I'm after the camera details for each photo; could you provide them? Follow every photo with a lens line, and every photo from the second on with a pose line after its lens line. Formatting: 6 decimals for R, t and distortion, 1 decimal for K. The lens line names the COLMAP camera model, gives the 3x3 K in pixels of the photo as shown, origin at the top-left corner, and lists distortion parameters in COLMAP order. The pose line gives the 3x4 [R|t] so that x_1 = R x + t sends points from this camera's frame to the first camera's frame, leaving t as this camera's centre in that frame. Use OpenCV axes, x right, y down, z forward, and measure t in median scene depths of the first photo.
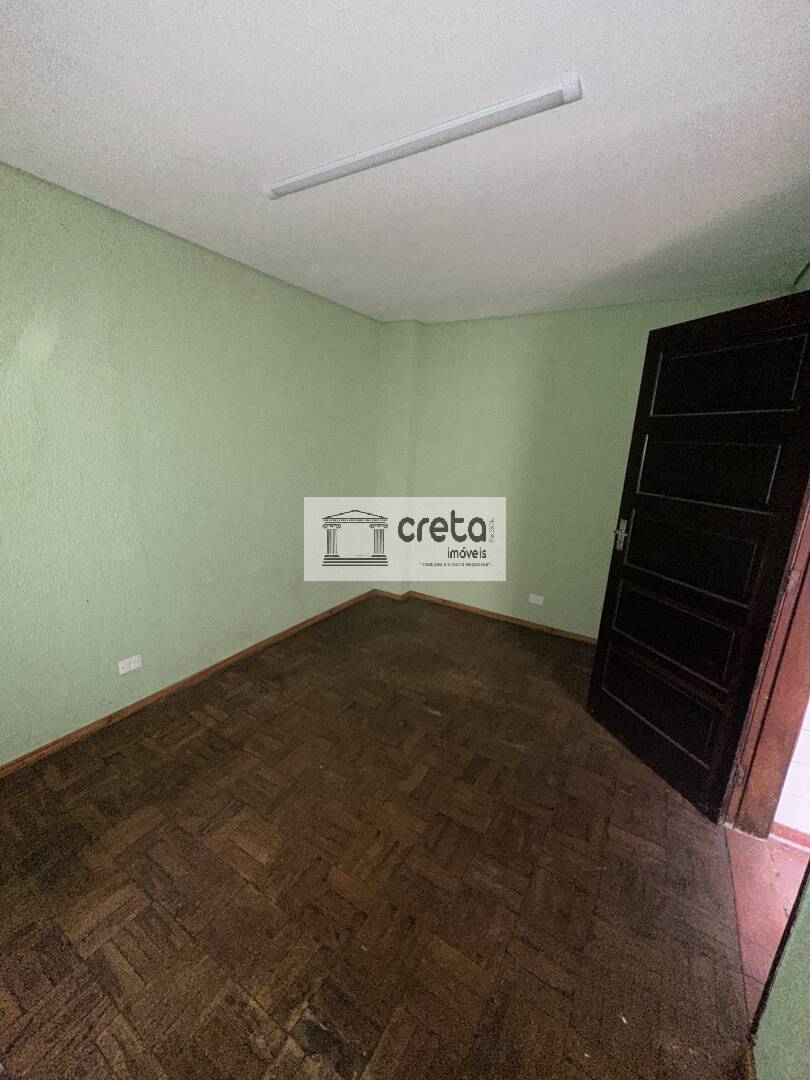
lens RADIAL K [[429.4, 0, 404.8], [0, 429.4, 537.0], [0, 0, 1]] dist [-0.003247, 0.000872]
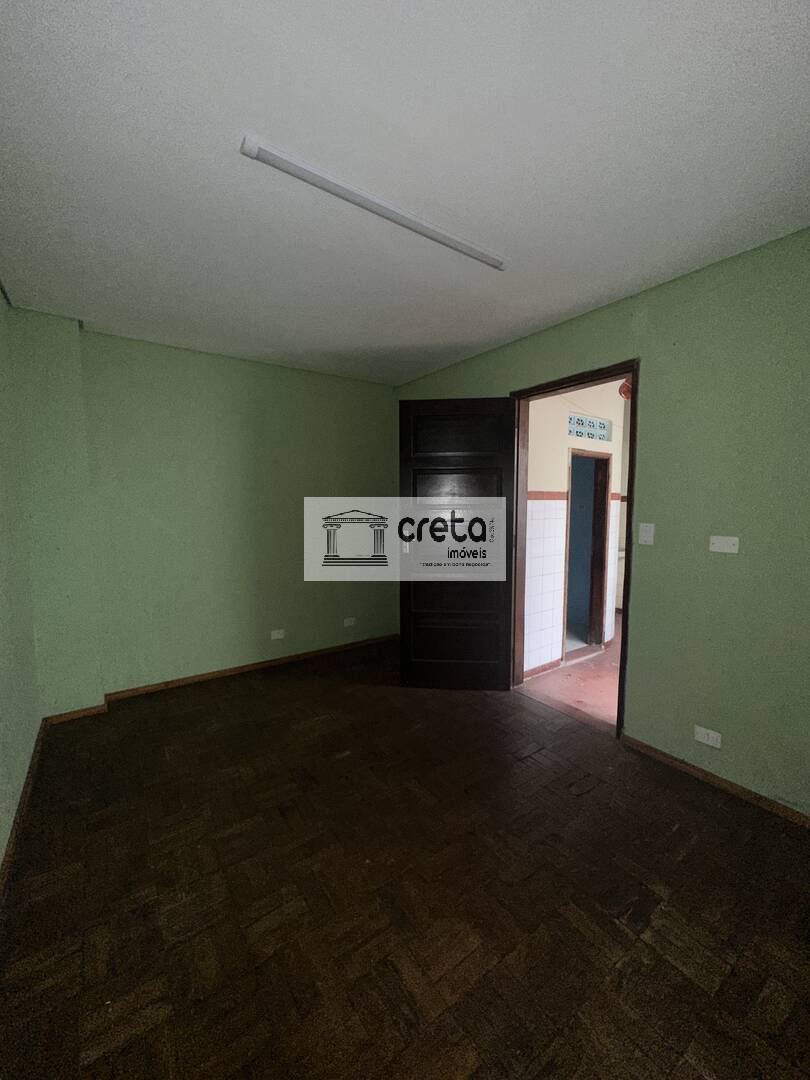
lens RADIAL K [[429.4, 0, 405.8], [0, 429.4, 538.4], [0, 0, 1]] dist [-0.003247, 0.000872]
pose [[0.396163, -0.124329, 0.909724, -0.726998], [0.227340, 0.973222, 0.034006, -0.062711], [-0.889591, 0.193345, 0.413819, 0.420932]]
